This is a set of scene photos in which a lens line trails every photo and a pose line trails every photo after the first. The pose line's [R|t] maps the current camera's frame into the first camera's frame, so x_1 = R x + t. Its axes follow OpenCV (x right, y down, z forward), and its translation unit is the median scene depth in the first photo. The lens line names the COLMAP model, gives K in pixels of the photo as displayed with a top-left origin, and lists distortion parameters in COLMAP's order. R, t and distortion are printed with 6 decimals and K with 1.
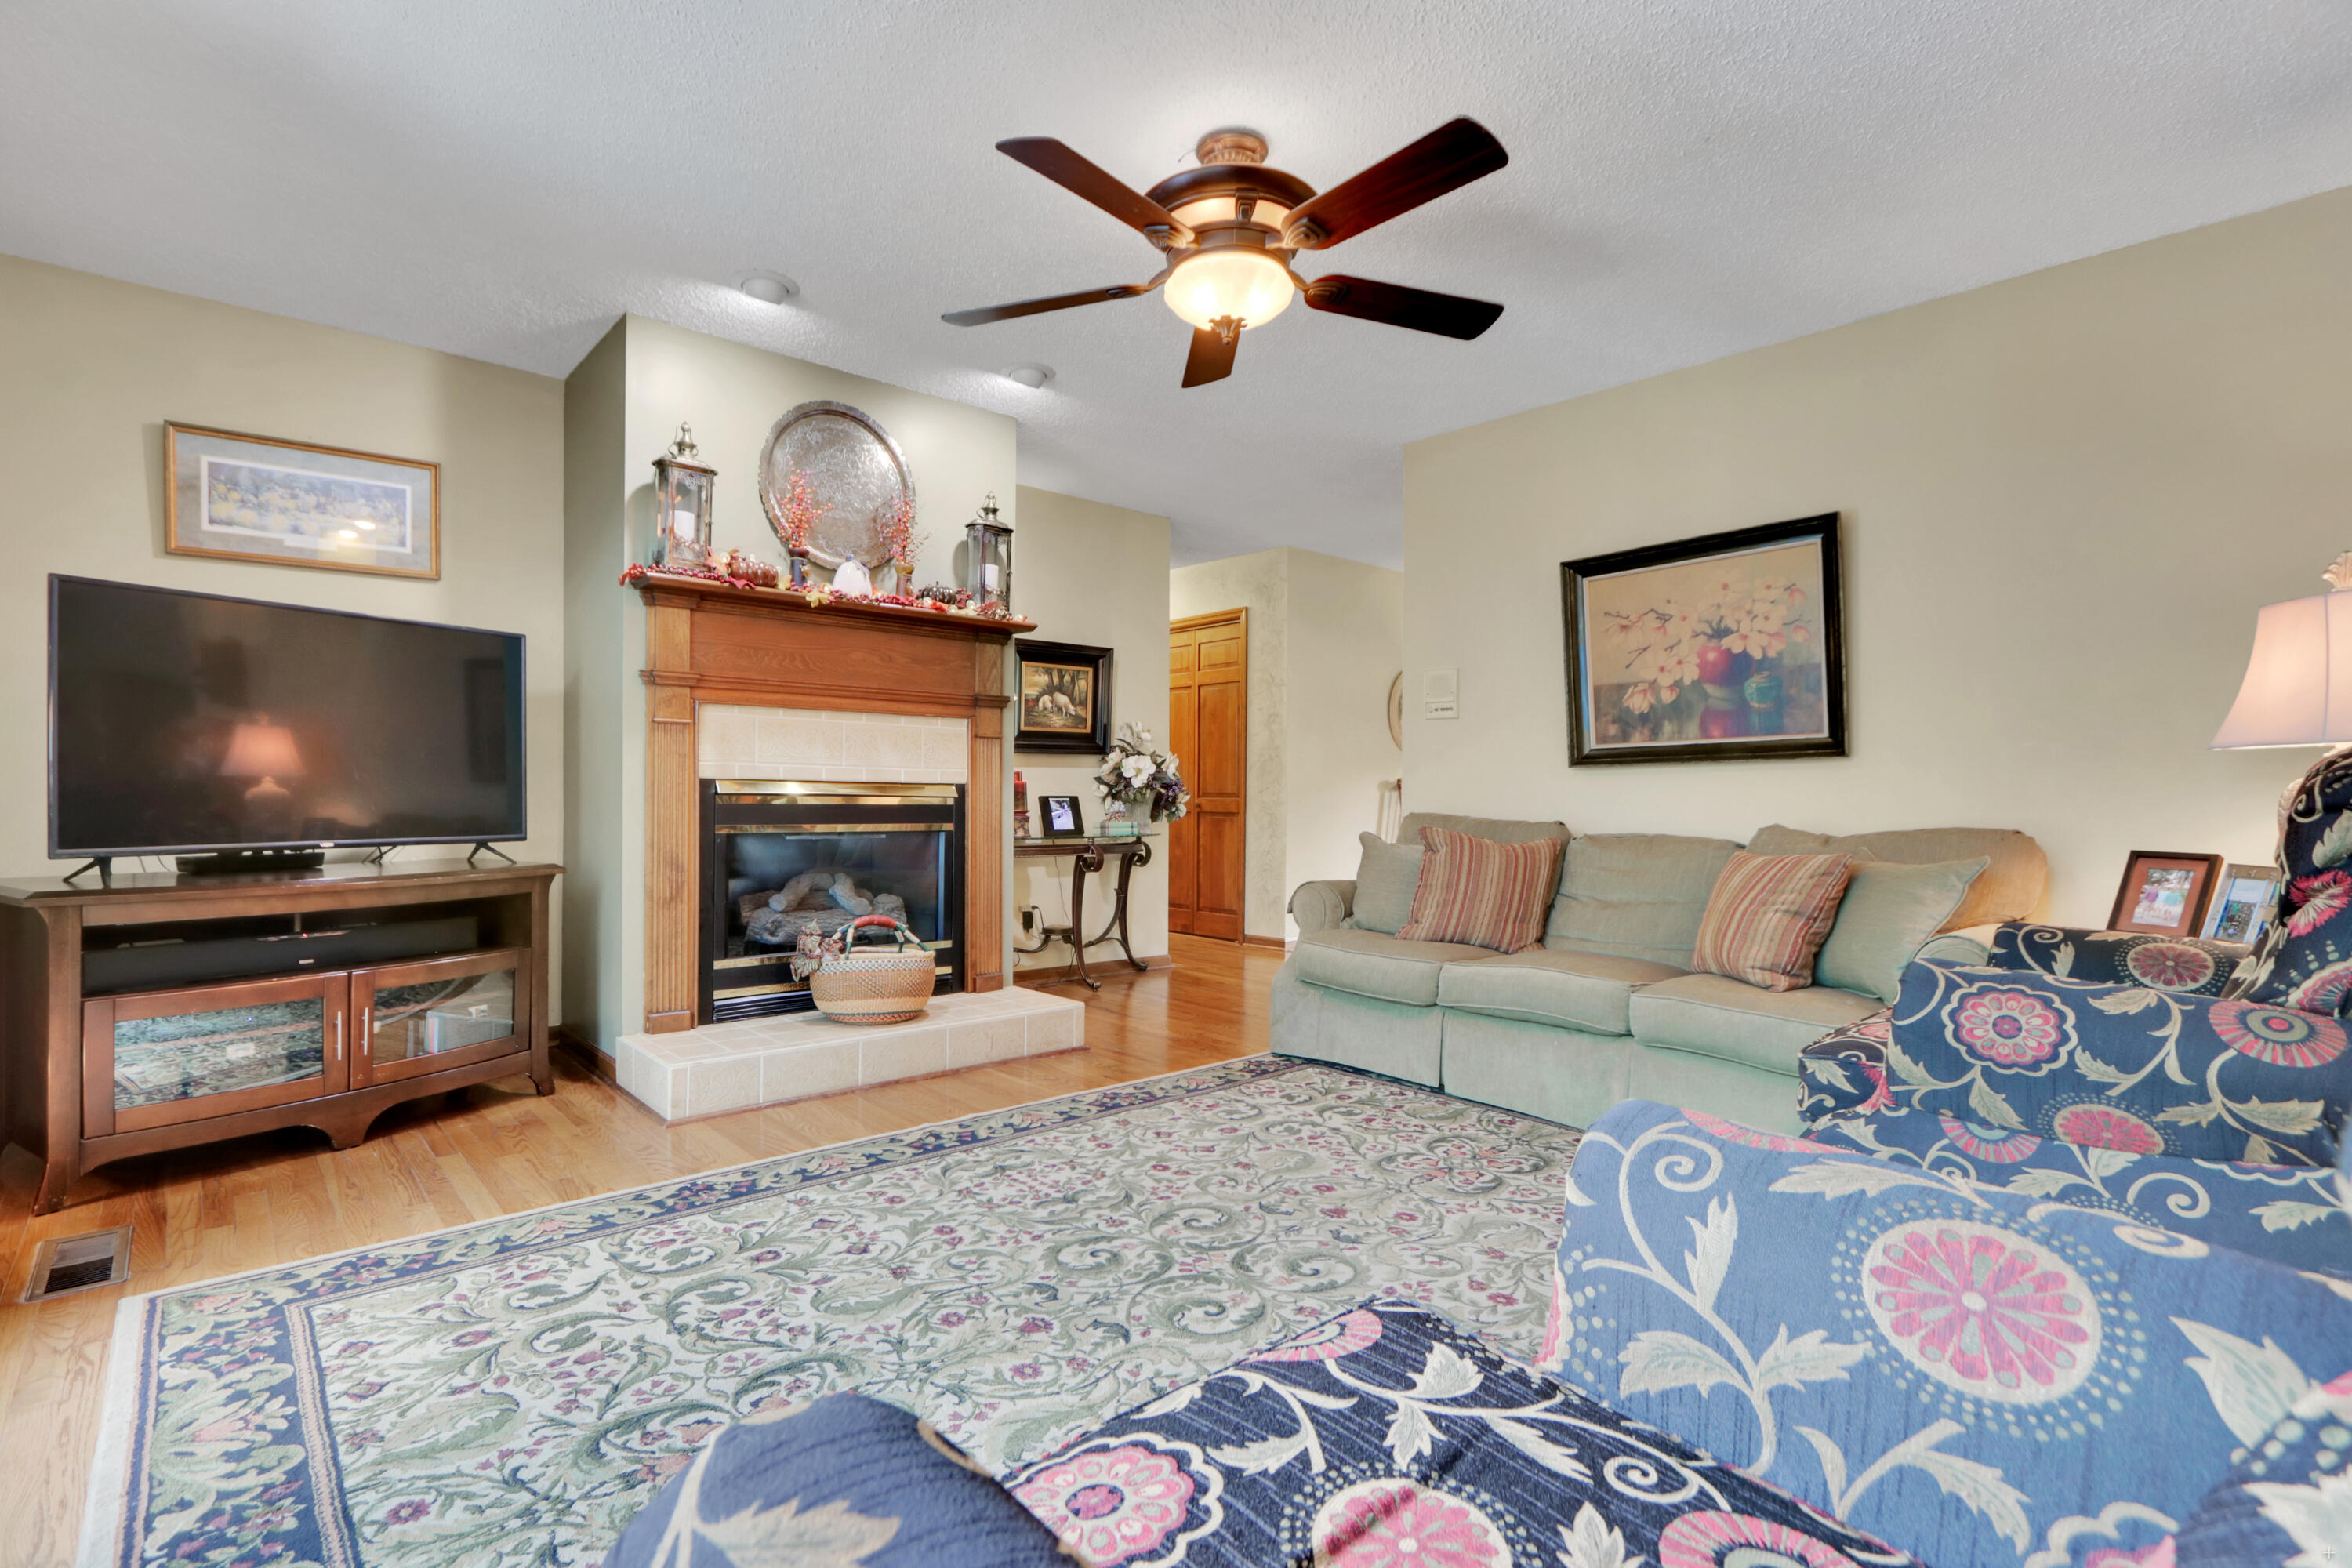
lens RADIAL K [[1107.6, 0, 1172.8], [0, 1107.6, 793.1], [0, 0, 1]] dist [-0.017507, 0.002416]
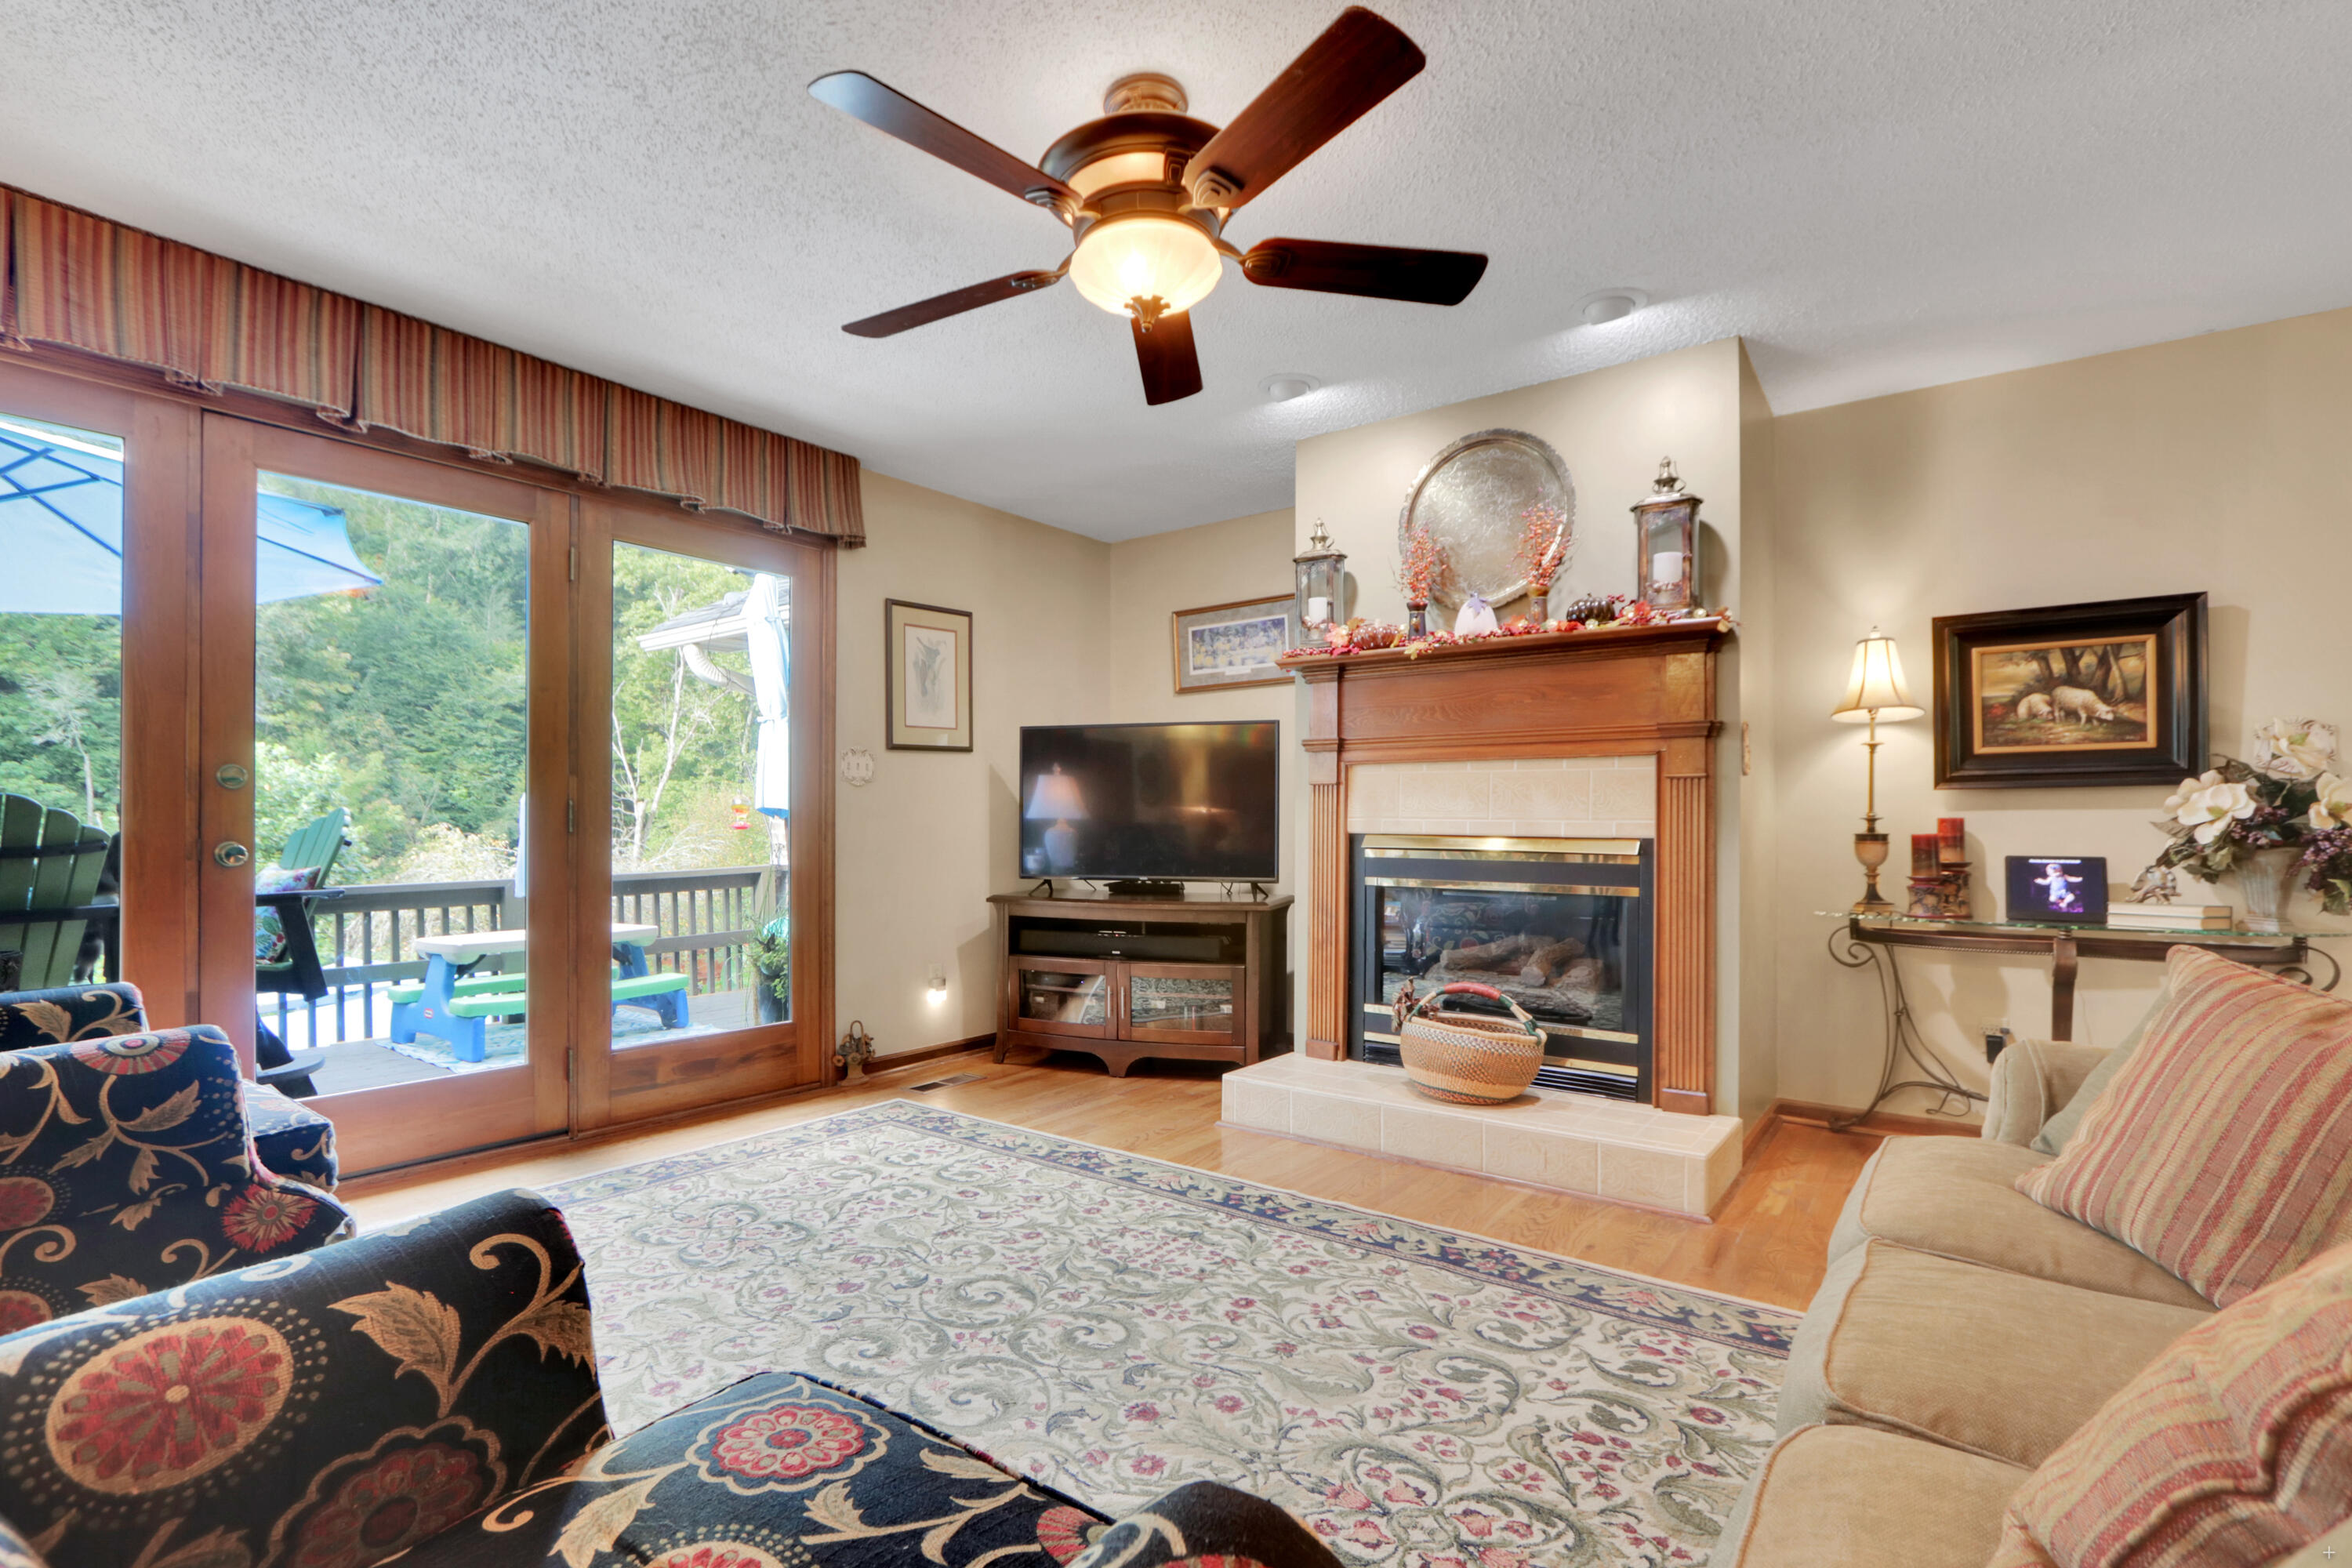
lens RADIAL K [[1107.6, 0, 1106.0], [0, 1107.6, 825.8], [0, 0, 1]] dist [-0.017507, 0.002416]
pose [[0.160478, -0.009430, -0.986994, 0.727004], [-0.006686, 0.999921, -0.010640, -0.008850], [0.987017, 0.008306, 0.160402, 0.698567]]
